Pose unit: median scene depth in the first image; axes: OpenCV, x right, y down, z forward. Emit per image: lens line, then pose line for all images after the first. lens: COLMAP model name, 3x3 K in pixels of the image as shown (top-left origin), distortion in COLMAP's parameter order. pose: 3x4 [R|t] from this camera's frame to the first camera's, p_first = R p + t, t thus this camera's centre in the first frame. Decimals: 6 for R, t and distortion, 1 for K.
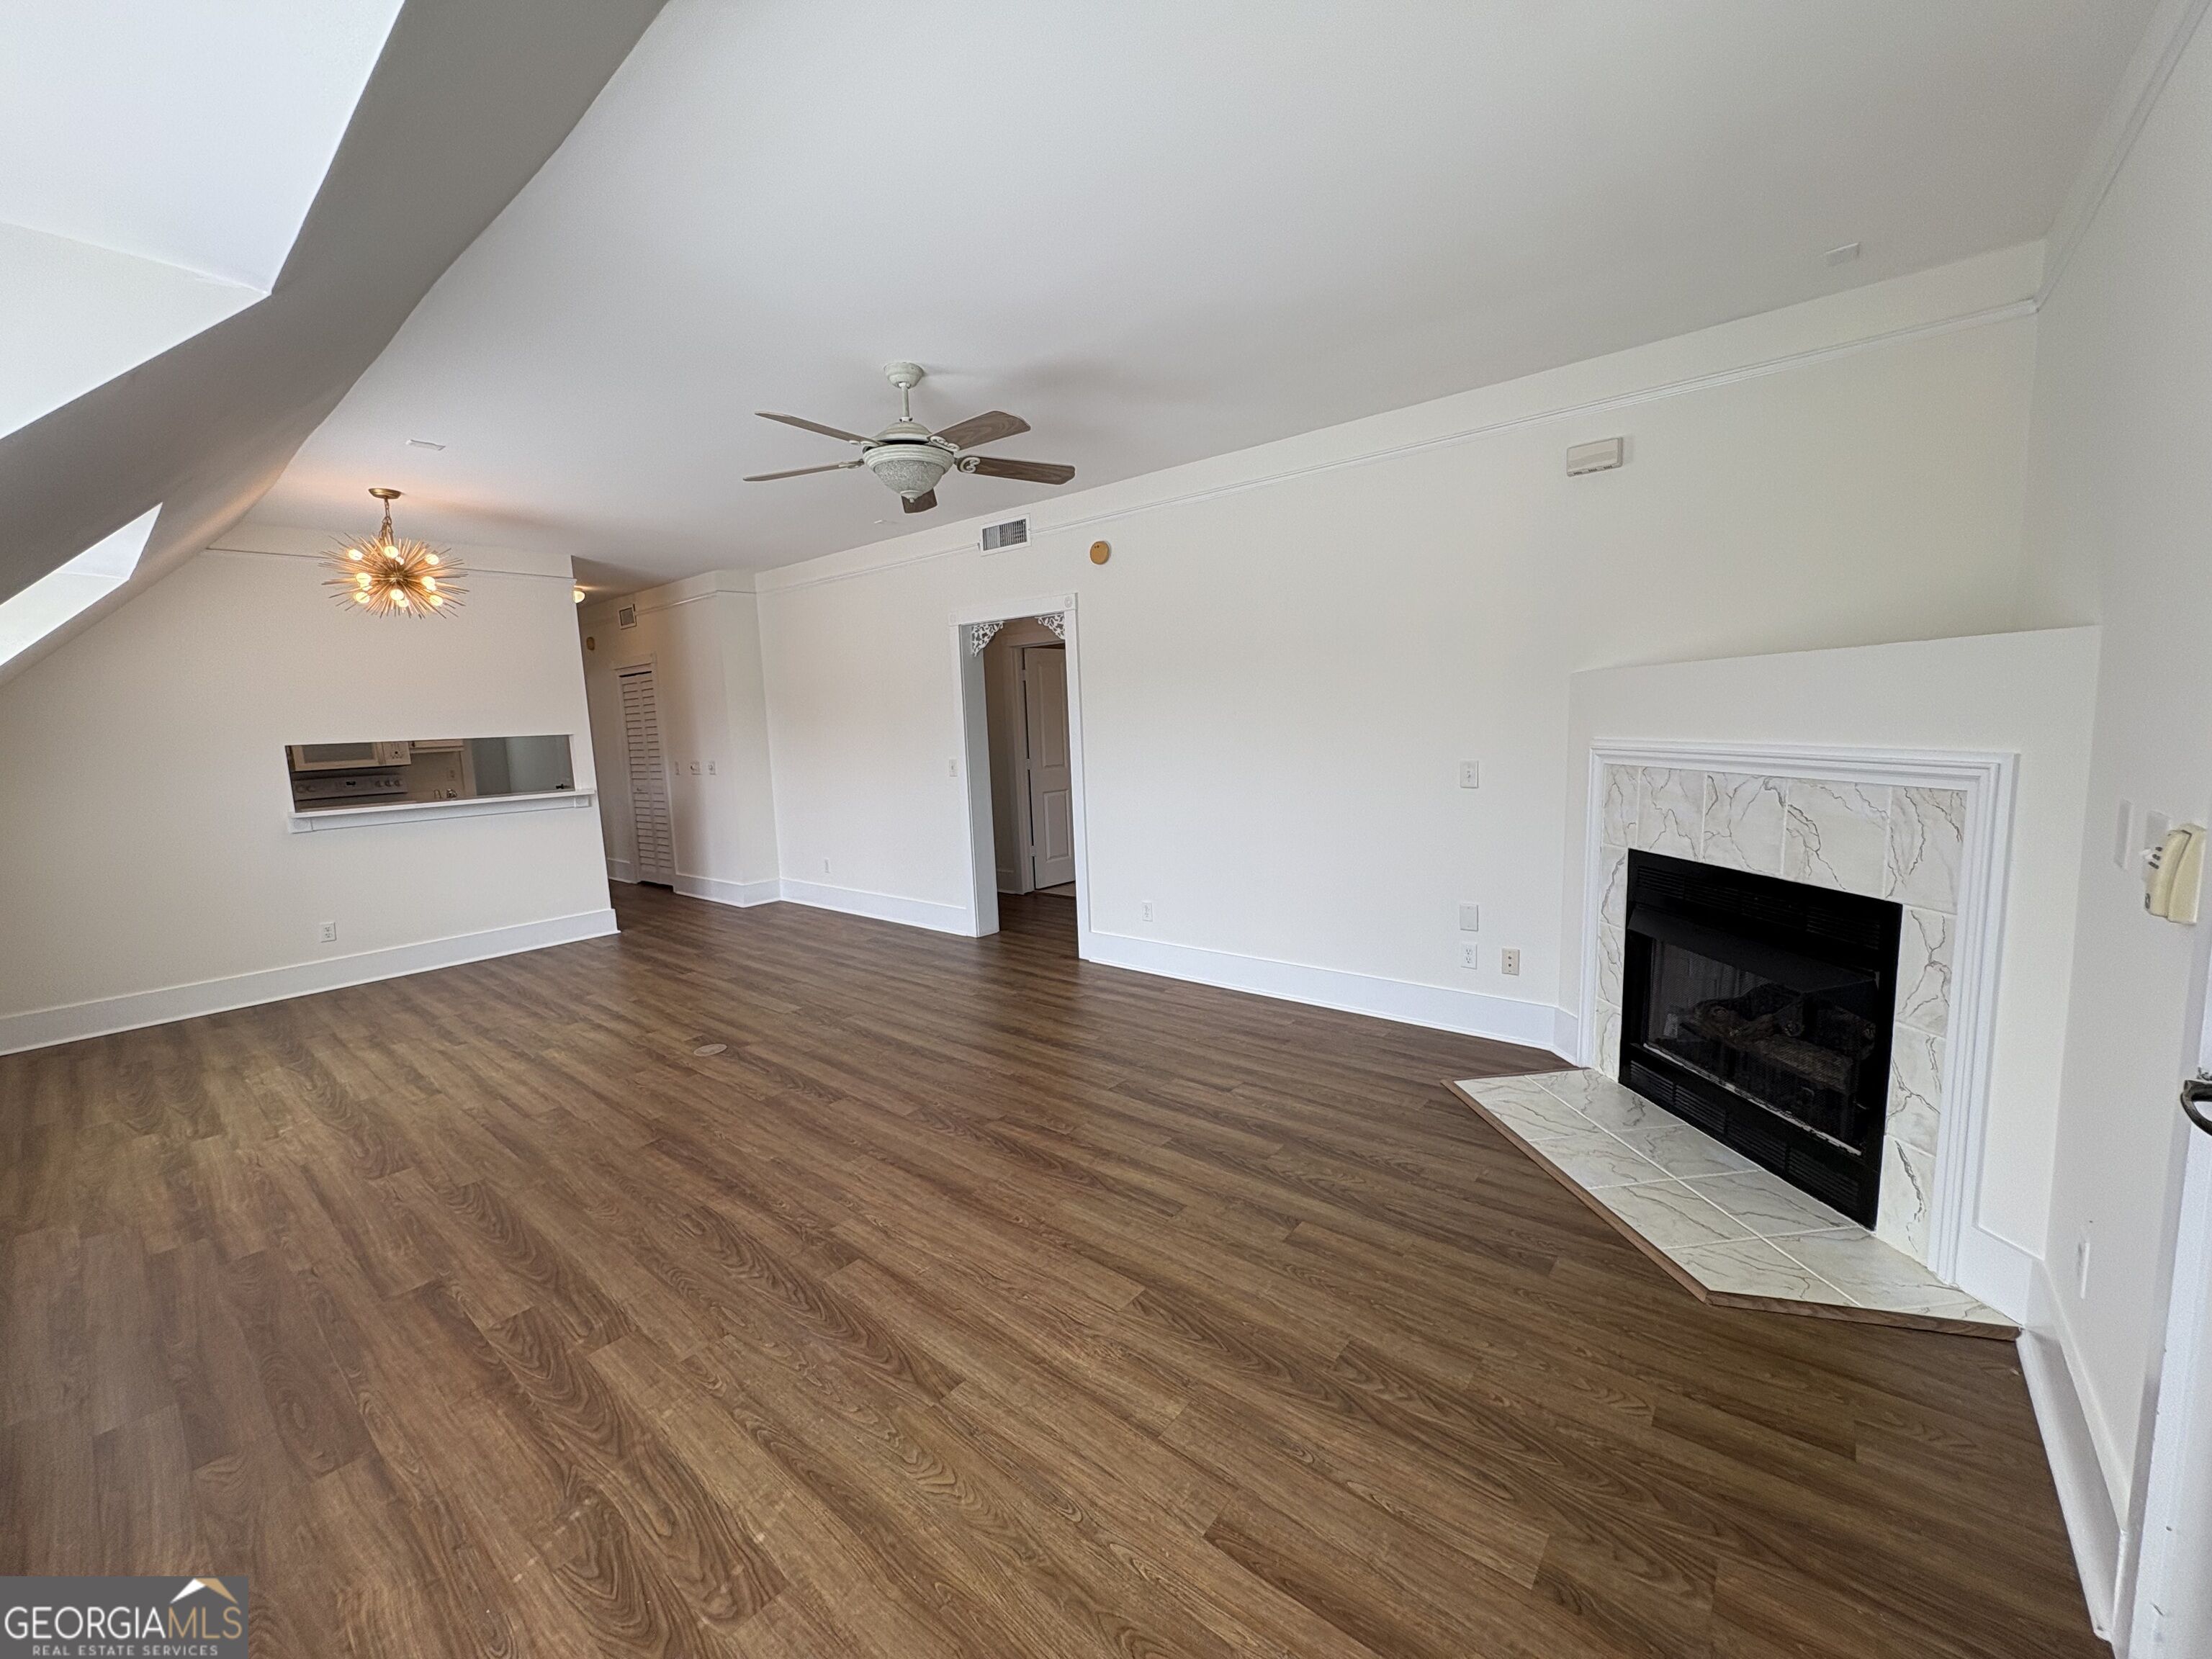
lens RADIAL K [[874.0, 0, 1099.9], [0, 874.0, 814.5], [0, 0, 1]] dist [0.000559, -0.001033]
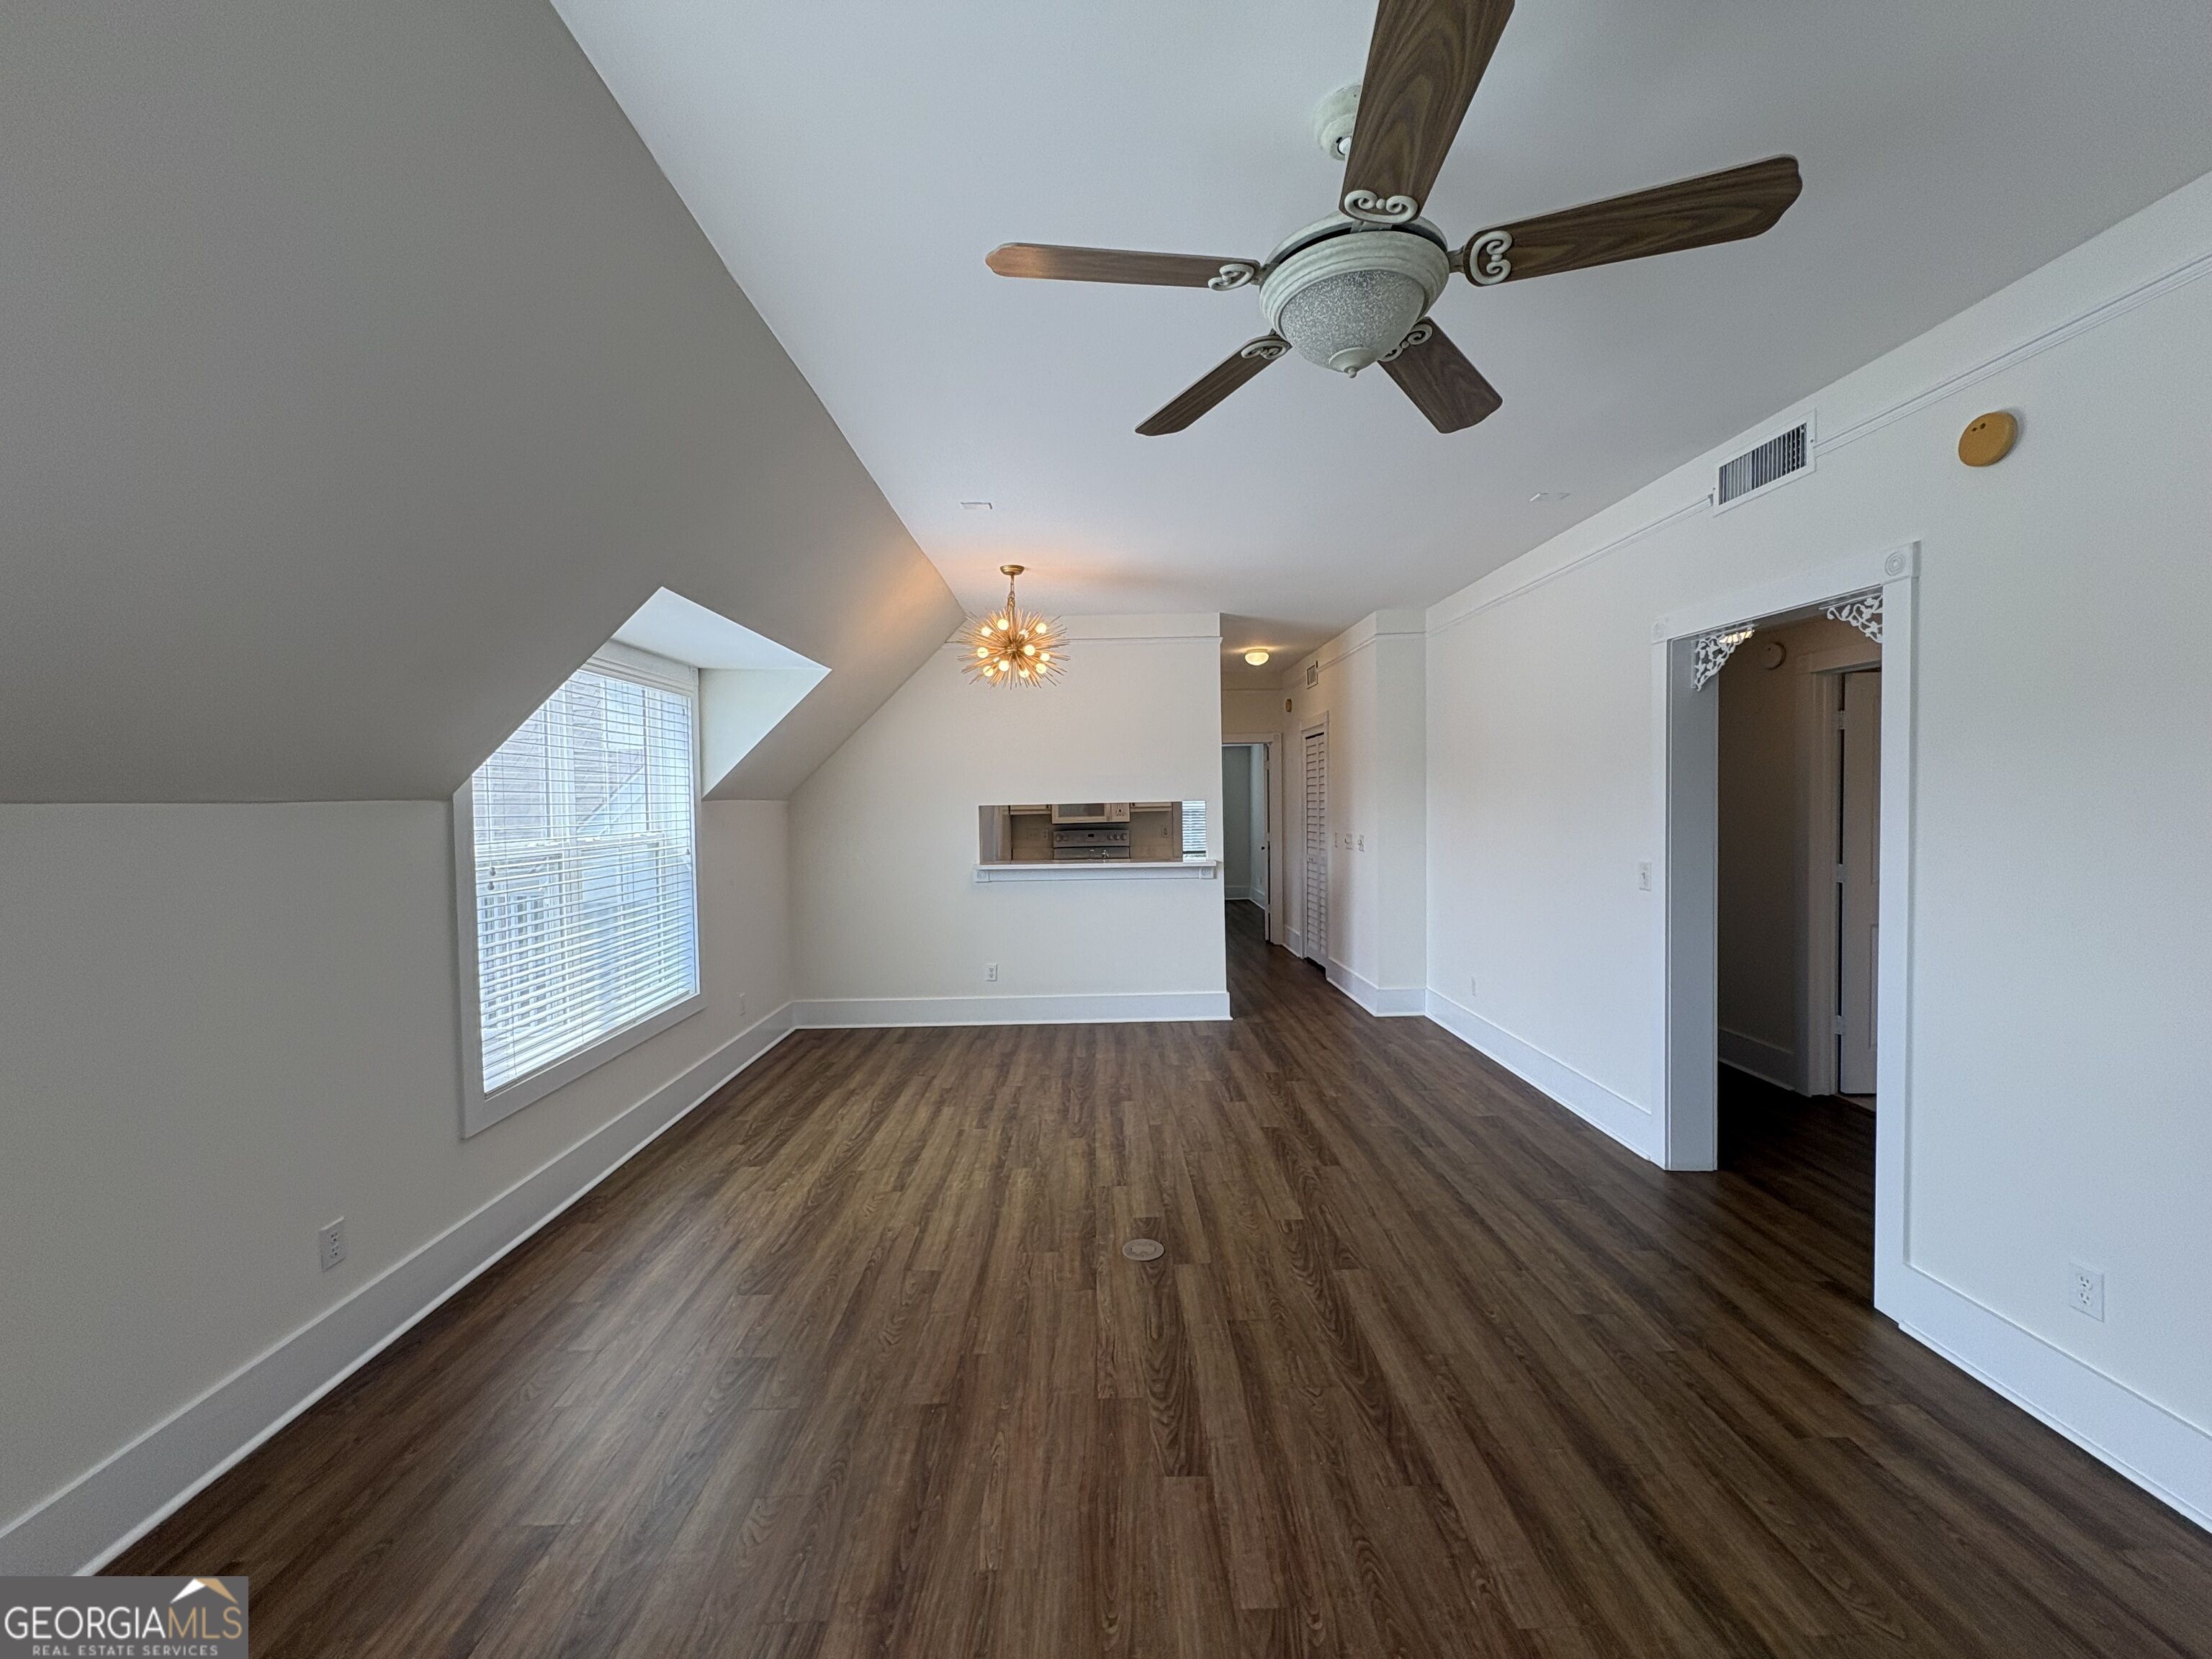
lens RADIAL K [[874.0, 0, 1107.2], [0, 874.0, 825.1], [0, 0, 1]] dist [0.000559, -0.001033]
pose [[0.655945, 0.050108, -0.753144, 0.053969], [-0.091481, 0.995716, -0.013428, -0.059330], [0.749245, 0.077706, 0.657719, 0.409734]]
